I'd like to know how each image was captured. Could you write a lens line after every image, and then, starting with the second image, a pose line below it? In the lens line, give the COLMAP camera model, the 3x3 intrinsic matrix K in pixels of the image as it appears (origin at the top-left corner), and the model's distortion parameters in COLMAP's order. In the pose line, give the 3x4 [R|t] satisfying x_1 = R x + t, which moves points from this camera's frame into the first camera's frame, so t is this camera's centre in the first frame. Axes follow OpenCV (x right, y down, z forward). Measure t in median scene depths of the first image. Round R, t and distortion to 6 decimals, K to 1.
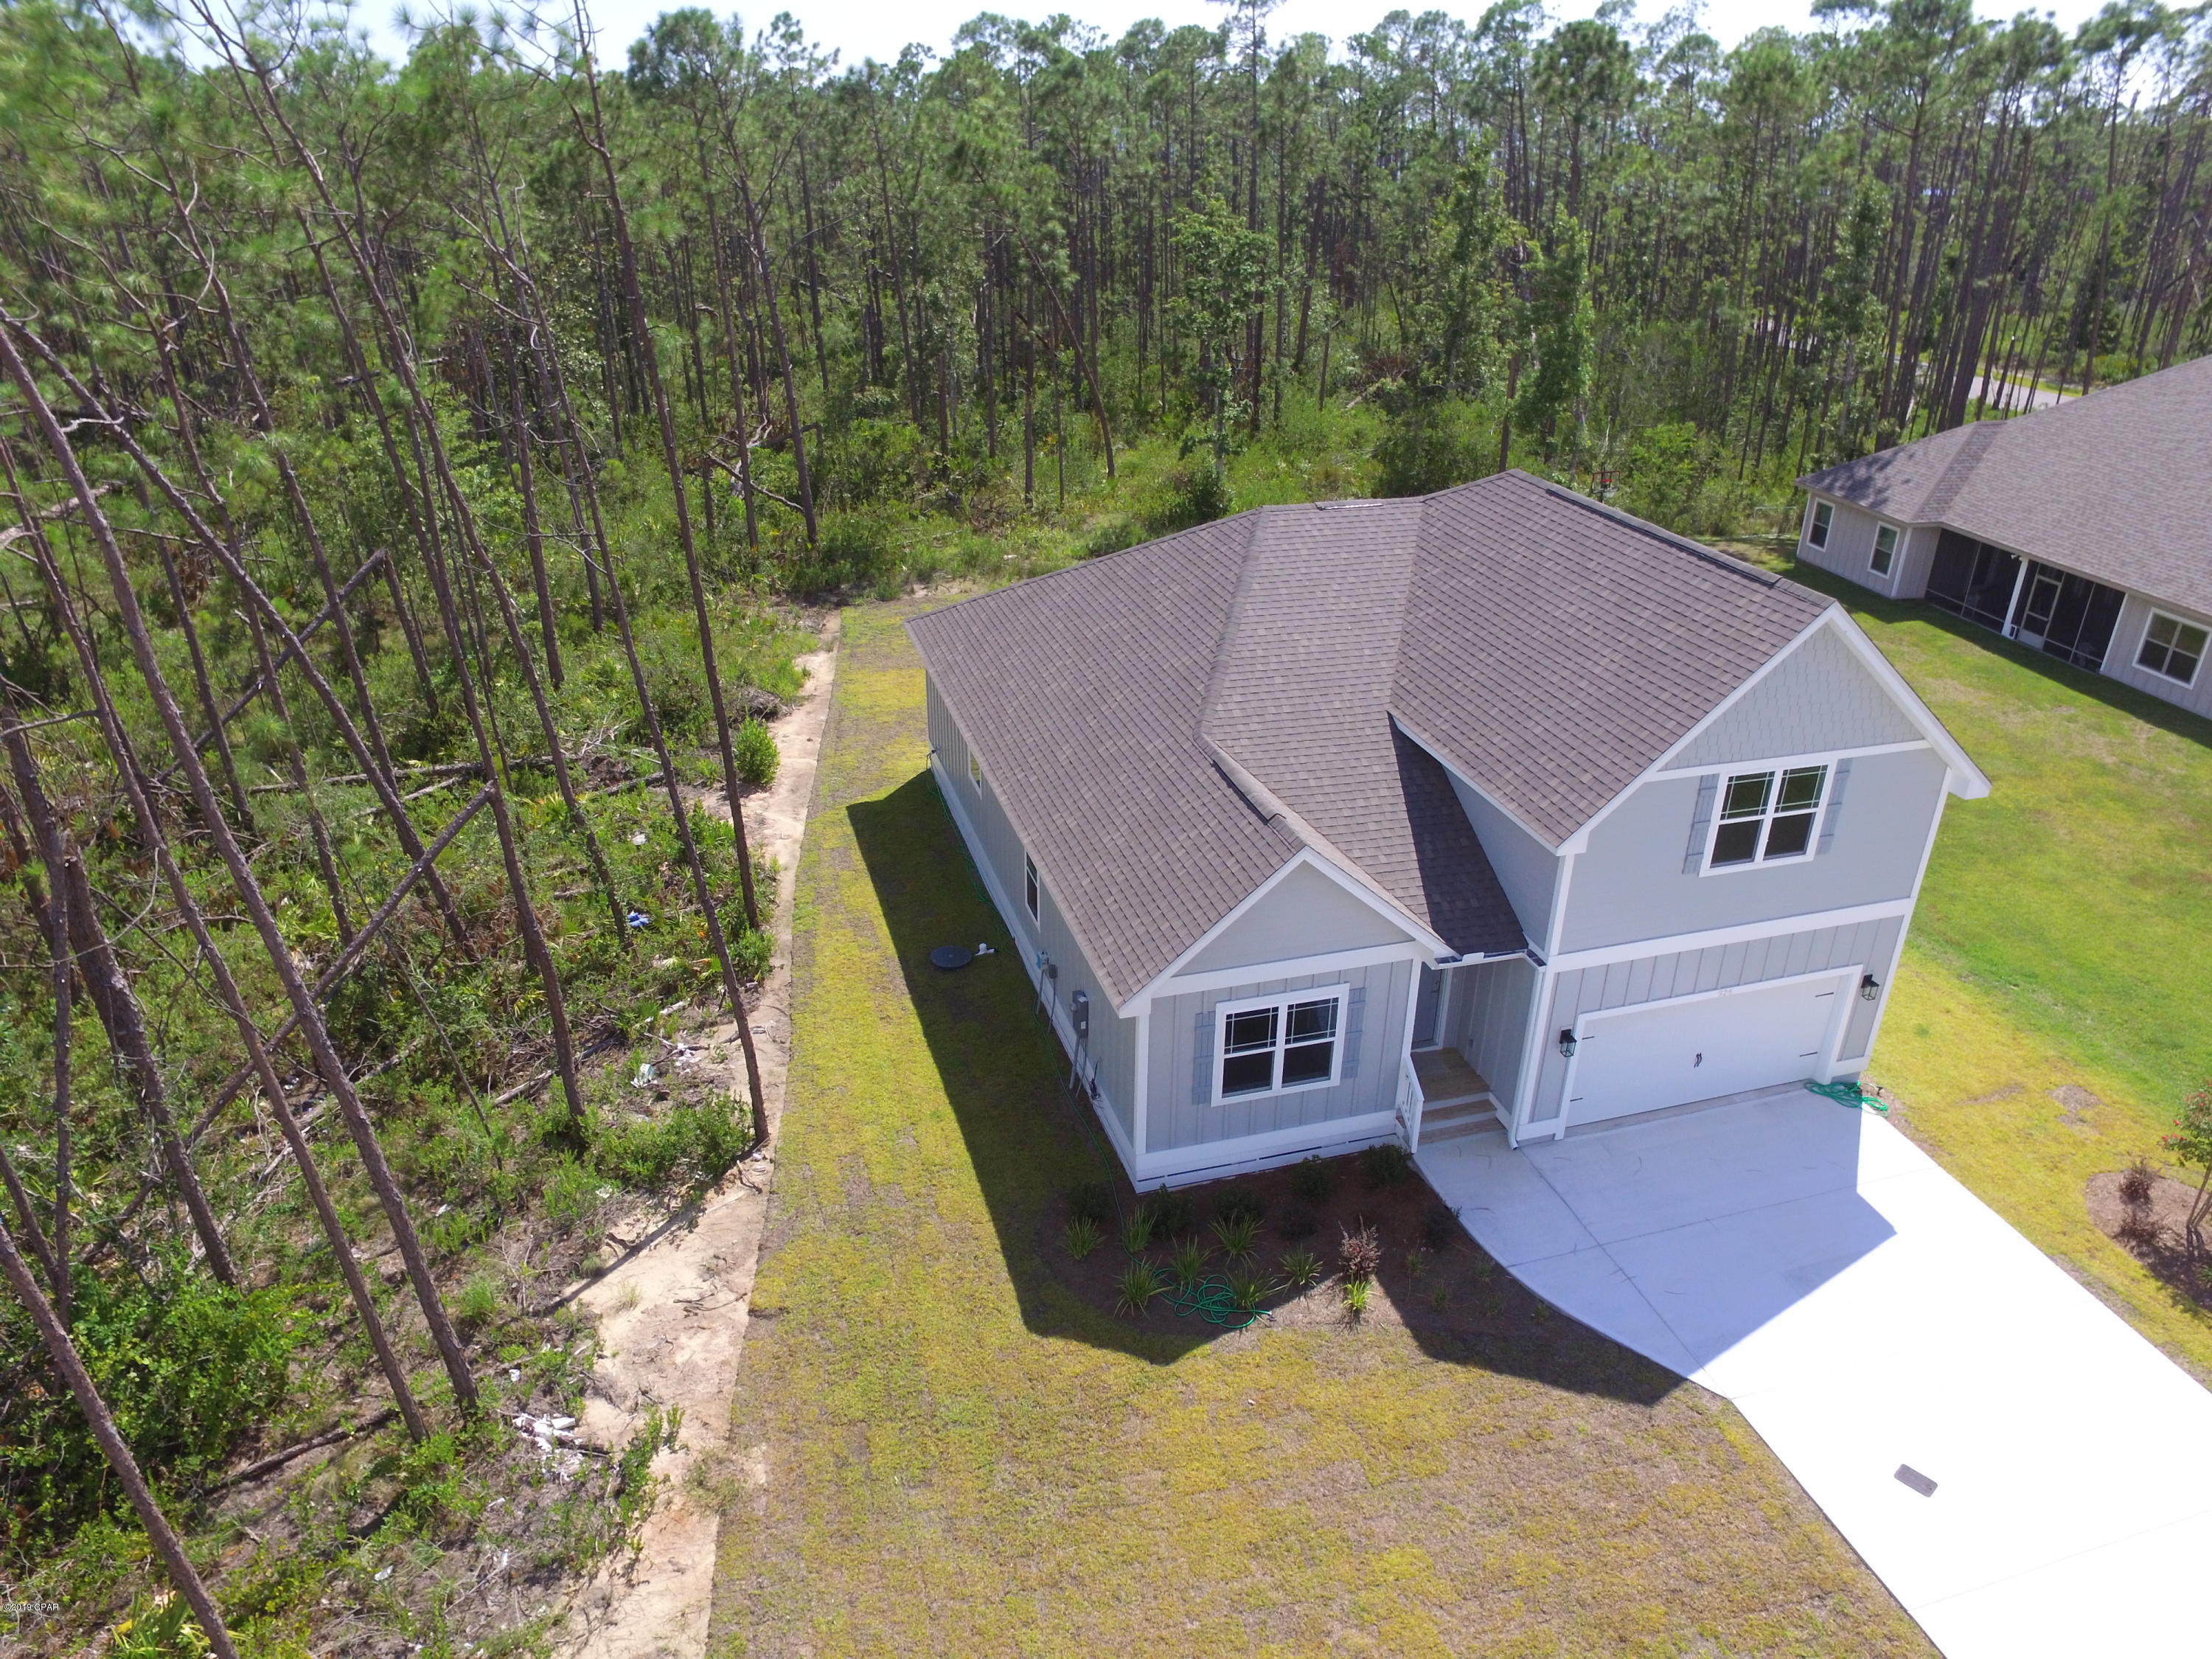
lens RADIAL K [[1482.6, 0, 1106.0], [0, 1482.6, 829.5], [0, 0, 1]] dist [-0.127107, 0.111295]
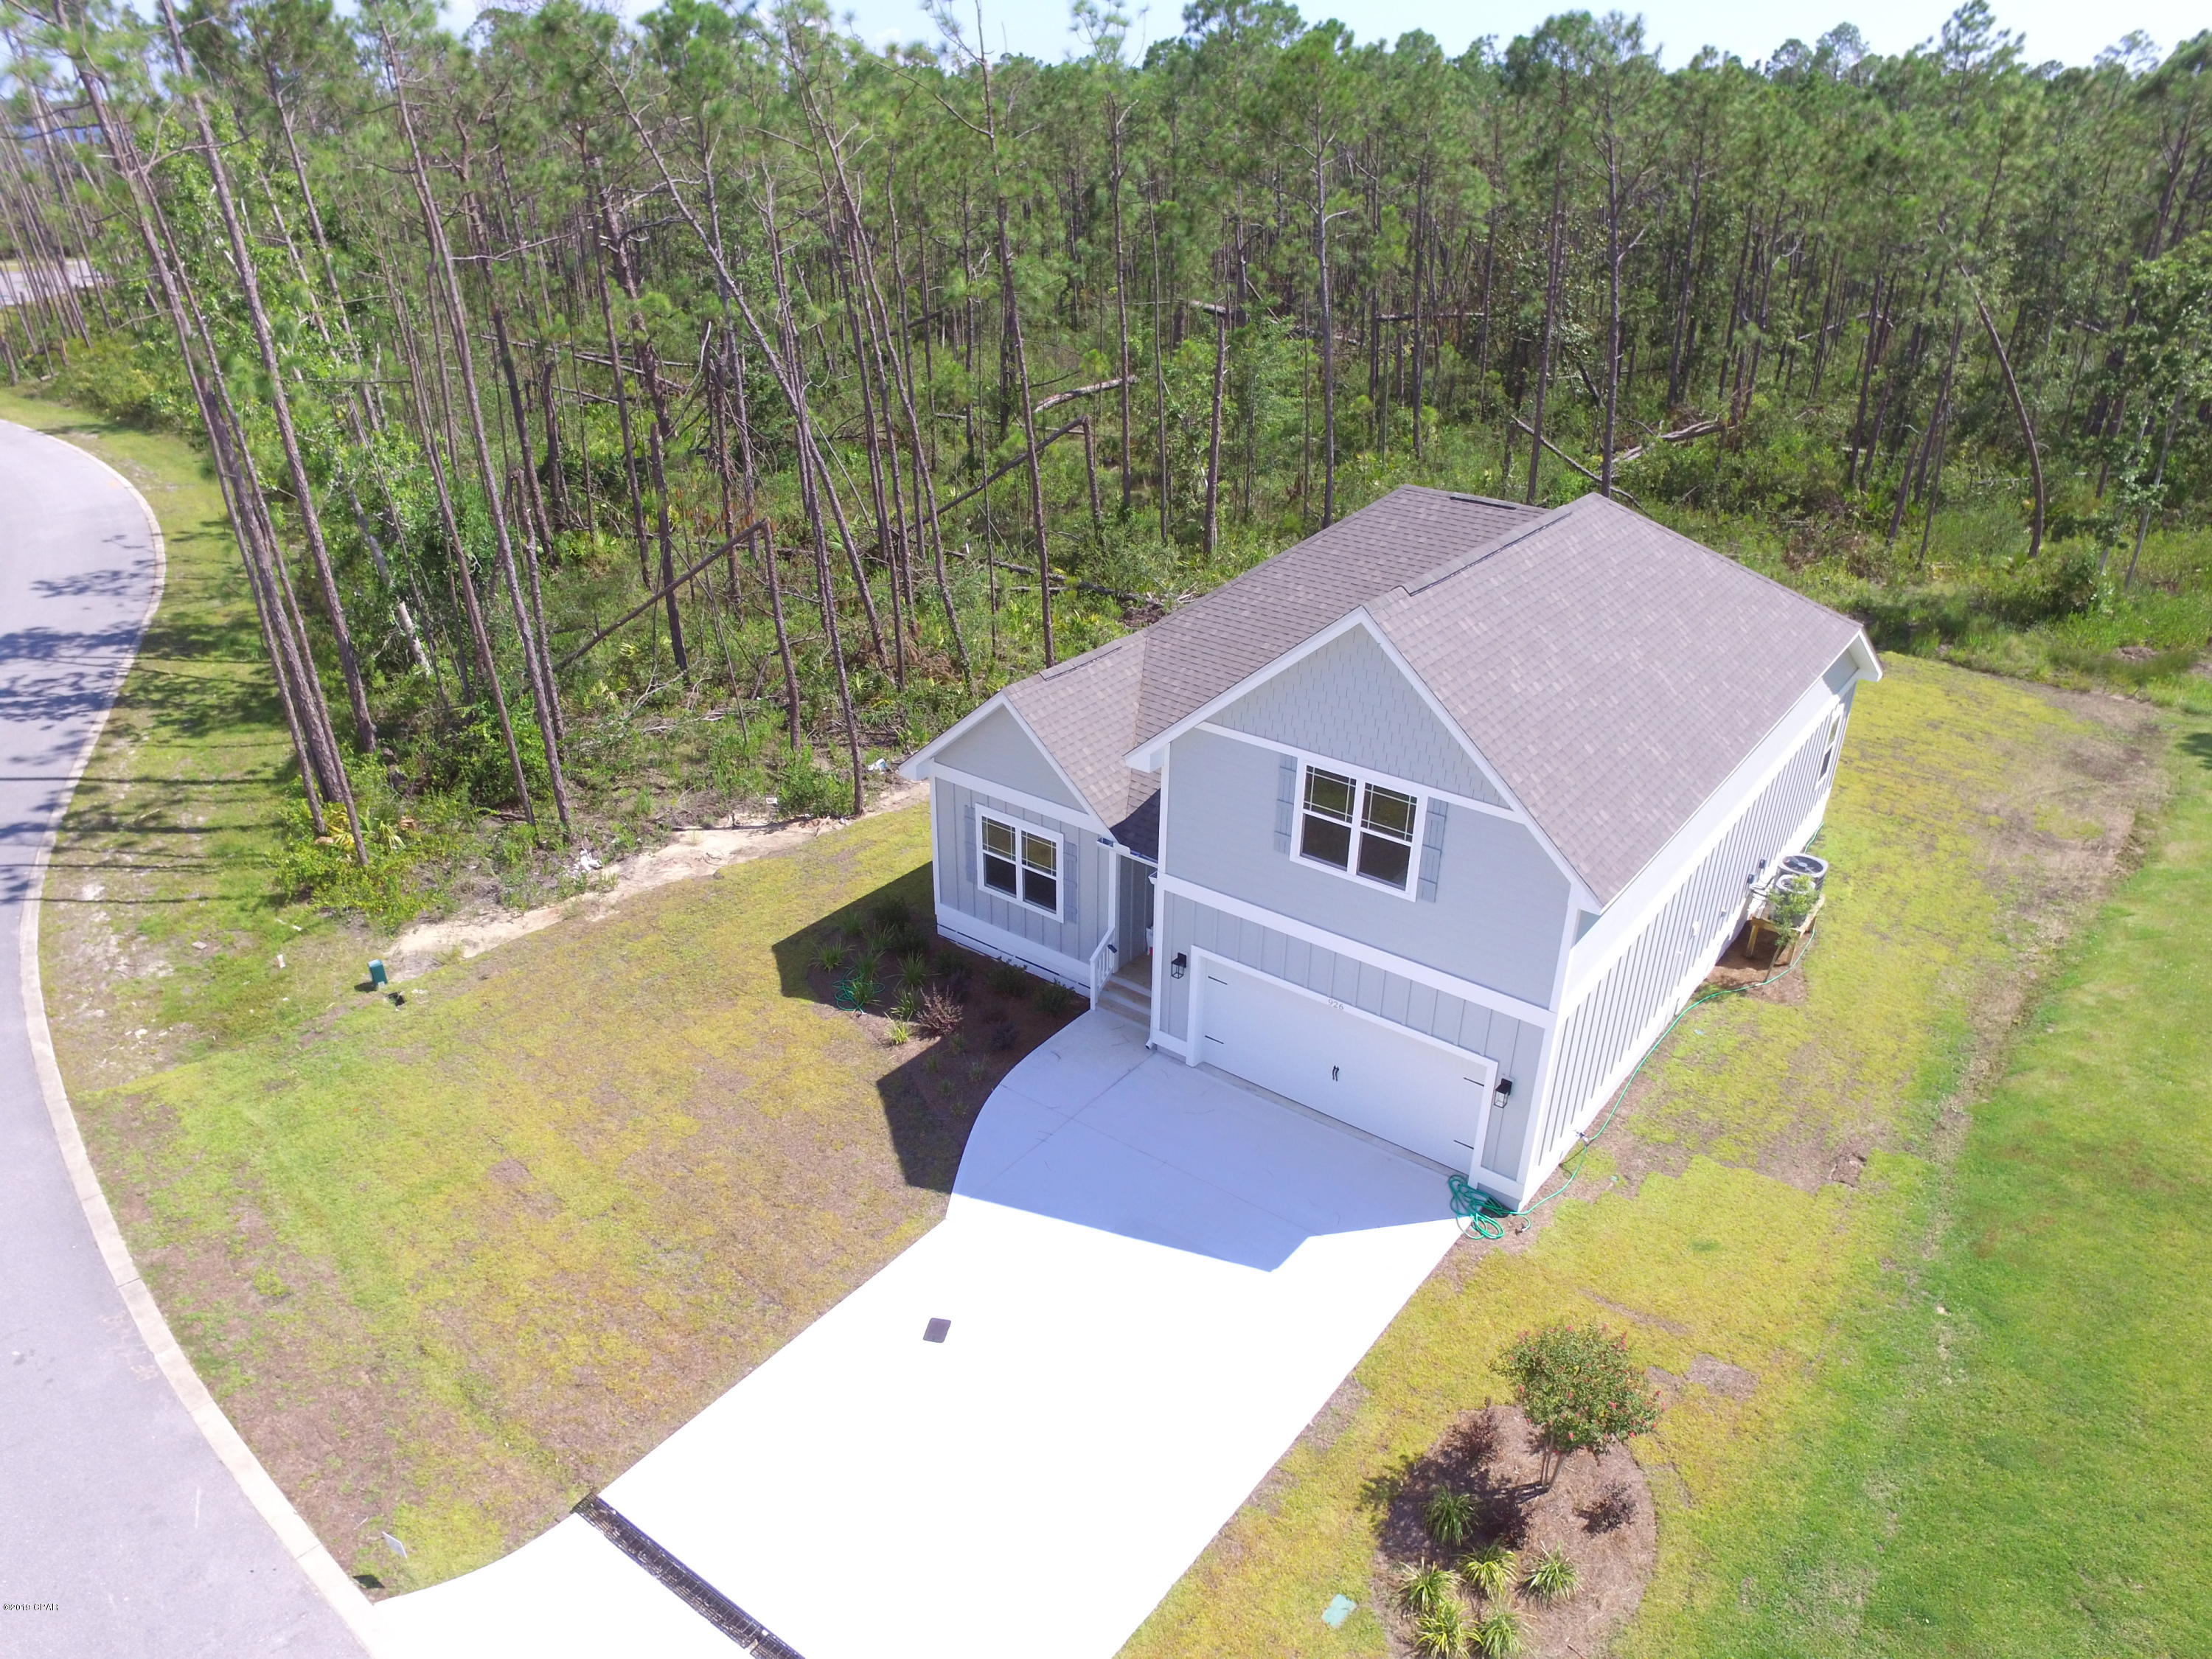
lens RADIAL K [[1482.6, 0, 1106.0], [0, 1482.6, 829.5], [0, 0, 1]] dist [-0.127107, 0.111295]
pose [[0.598130, 0.354872, -0.718545, 1.062873], [-0.349027, 0.922464, 0.165046, -0.111950], [0.721402, 0.152073, 0.675613, 0.212802]]
